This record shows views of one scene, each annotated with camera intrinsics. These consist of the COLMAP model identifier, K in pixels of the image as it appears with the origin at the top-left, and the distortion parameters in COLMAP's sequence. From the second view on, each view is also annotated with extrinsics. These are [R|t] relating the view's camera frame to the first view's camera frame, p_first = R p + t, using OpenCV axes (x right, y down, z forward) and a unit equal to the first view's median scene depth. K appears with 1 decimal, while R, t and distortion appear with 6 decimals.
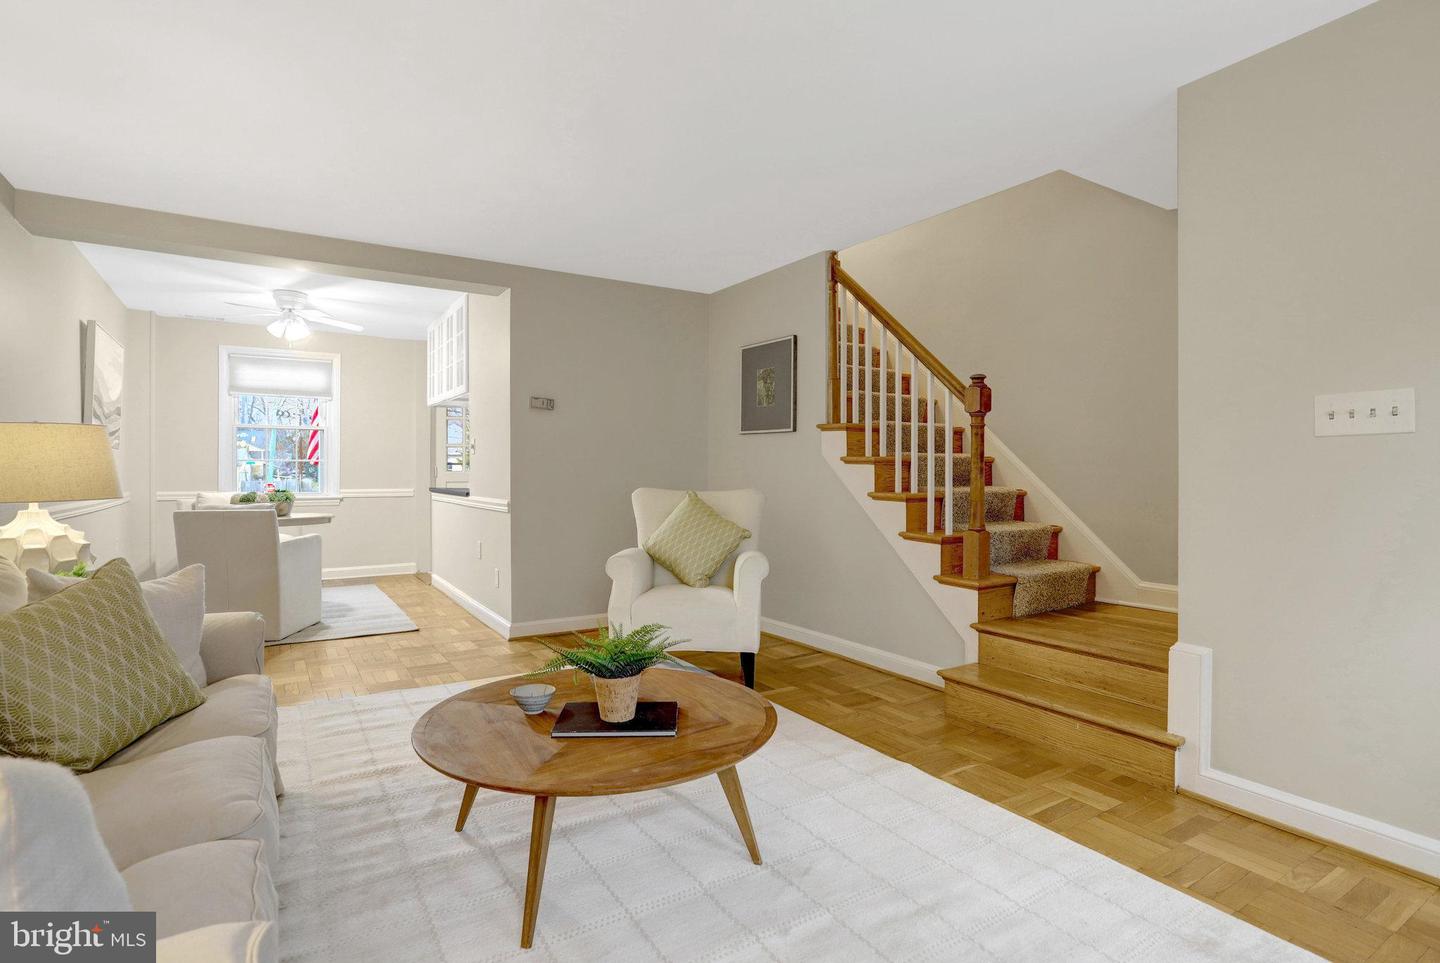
lens RADIAL K [[718.6, 0, 729.4], [0, 718.6, 462.5], [0, 0, 1]] dist [0.001279, 0.000735]
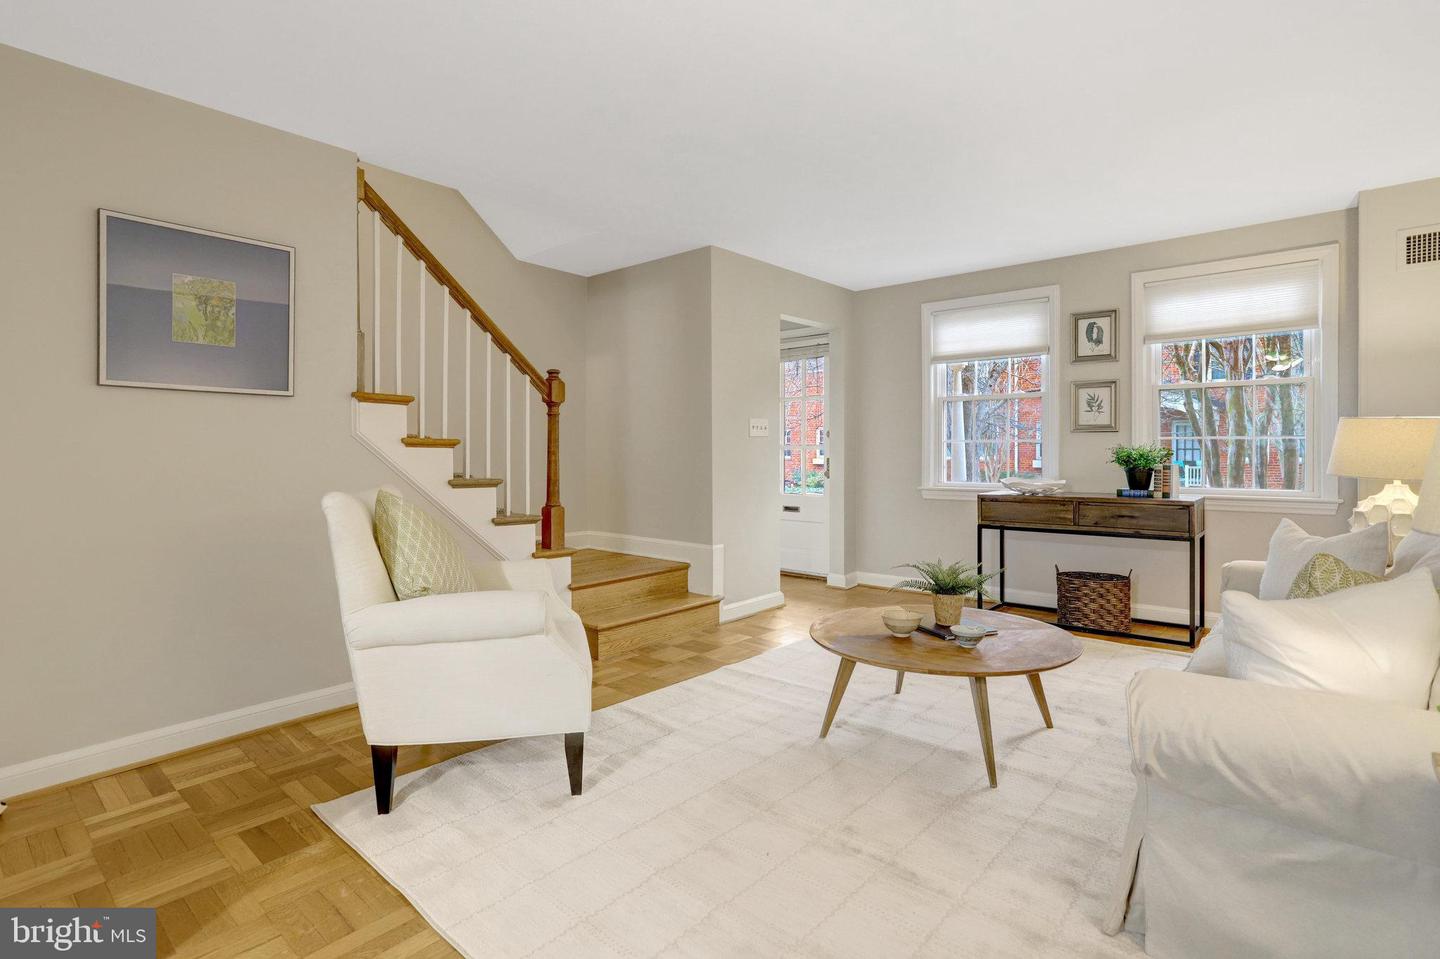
lens RADIAL K [[713.2, 0, 701.4], [0, 713.2, 448.4], [0, 0, 1]] dist [-0.039675, 0.029144]
pose [[-0.269083, 0.001473, 0.963116, -0.504098], [-0.006611, 0.999972, -0.003376, 0.003796], [-0.963094, -0.007276, -0.269066, 0.678728]]
